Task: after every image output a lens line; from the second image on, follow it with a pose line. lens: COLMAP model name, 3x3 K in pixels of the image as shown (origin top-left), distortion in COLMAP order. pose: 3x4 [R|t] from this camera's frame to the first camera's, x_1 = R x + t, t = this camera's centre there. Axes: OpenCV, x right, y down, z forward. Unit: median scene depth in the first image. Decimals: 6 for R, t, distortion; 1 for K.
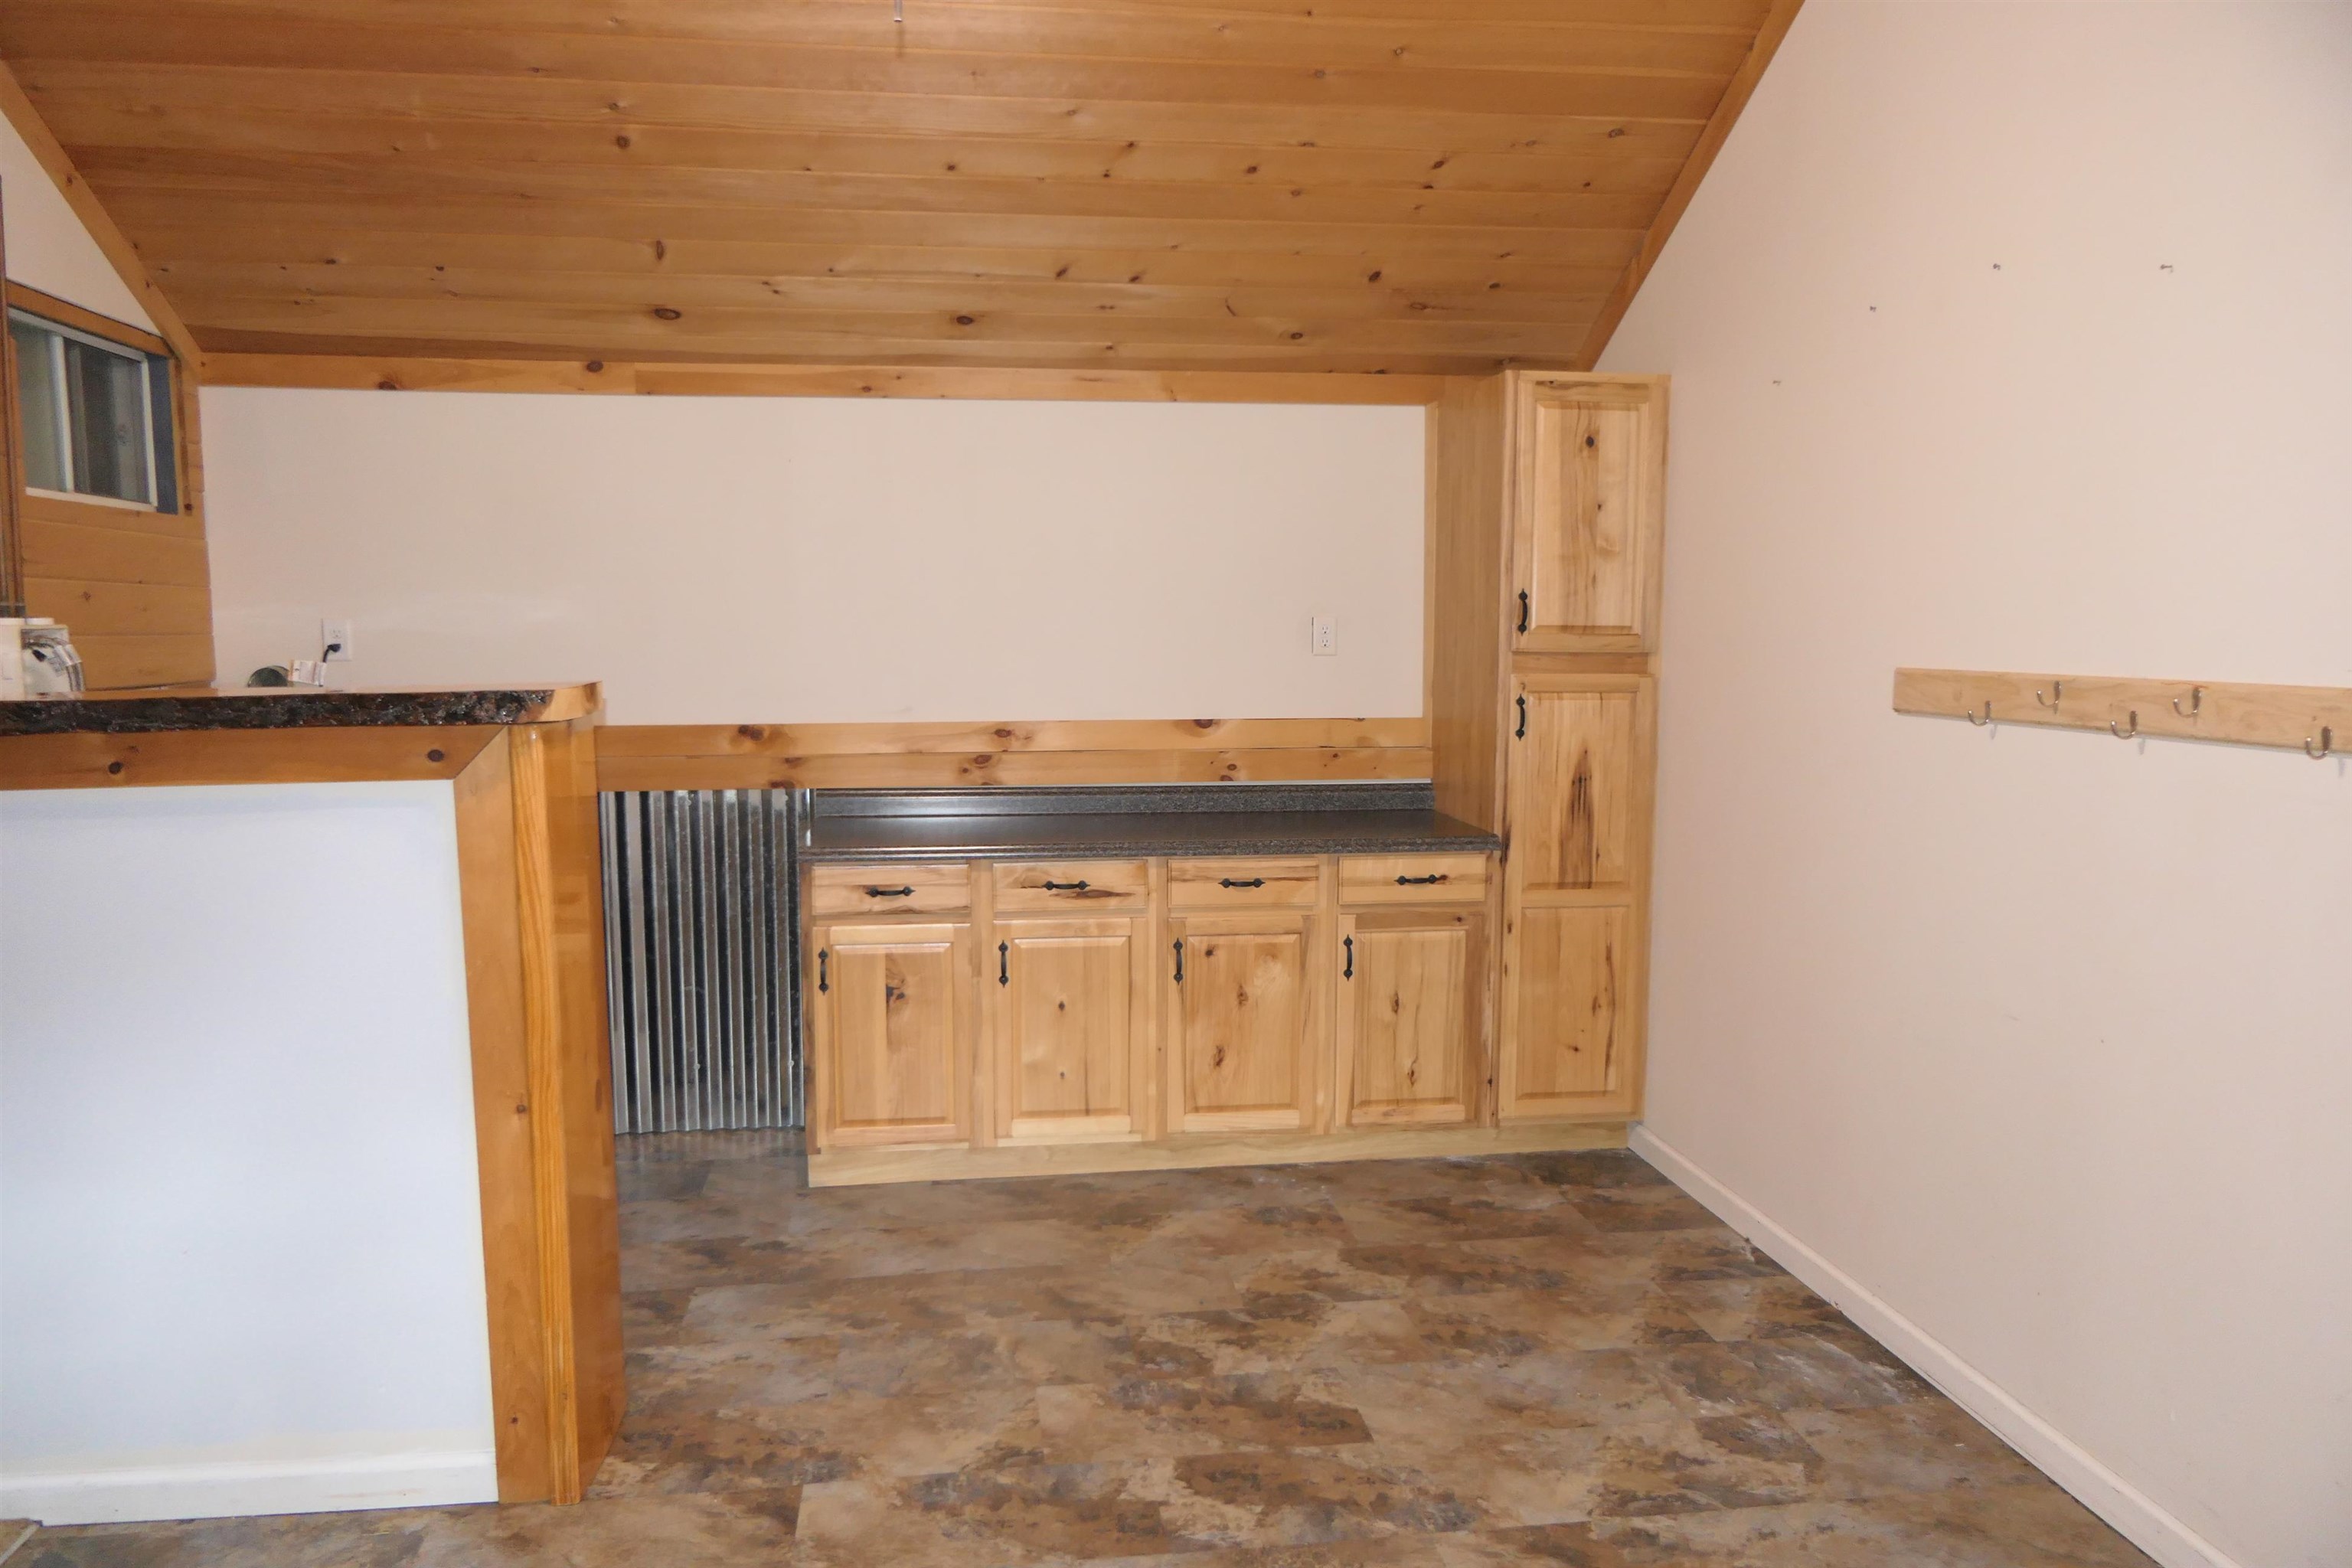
lens RADIAL K [[1597.6, 0, 1176.0], [0, 1597.6, 784.0], [0, 0, 1]] dist [-0.008844, -0.000024]
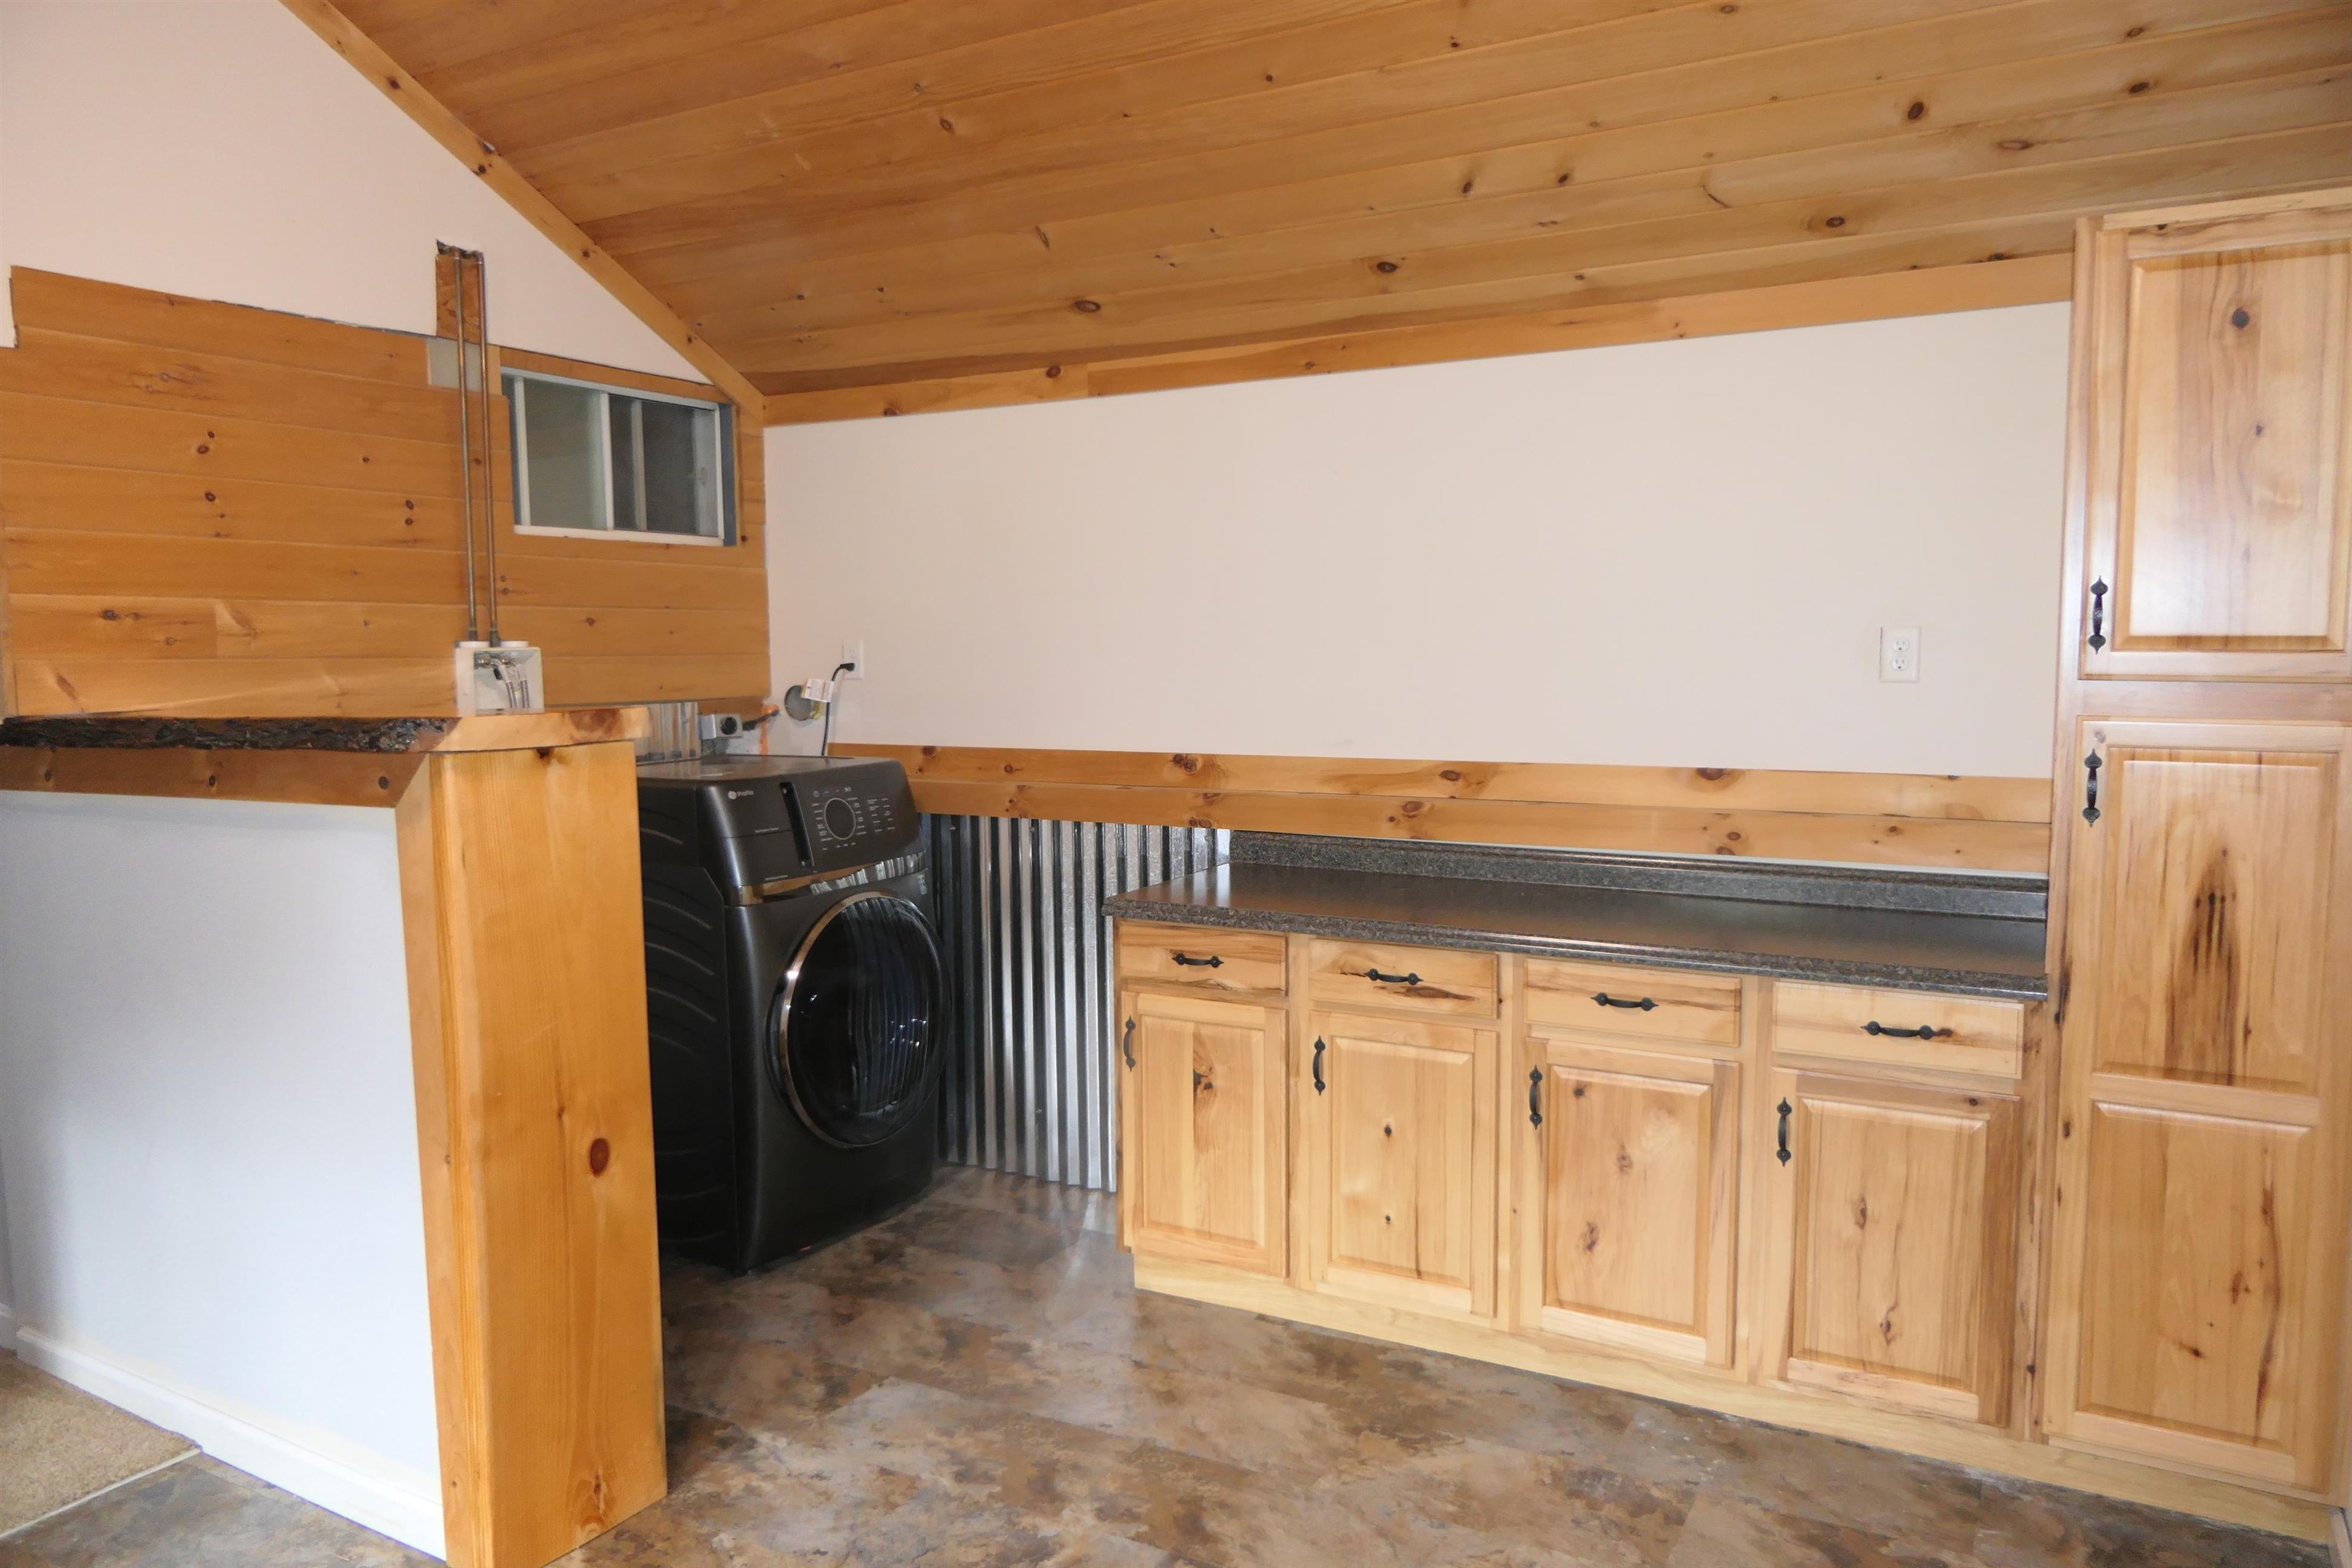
lens RADIAL K [[1628.1, 0, 1176.0], [0, 1628.1, 784.0], [0, 0, 1]] dist [-0.004519, 0.005149]
pose [[0.798947, 0.045631, -0.599668, 0.308789], [-0.052127, 0.998619, 0.006539, -0.028990], [0.599138, 0.026034, 0.800222, 0.295060]]
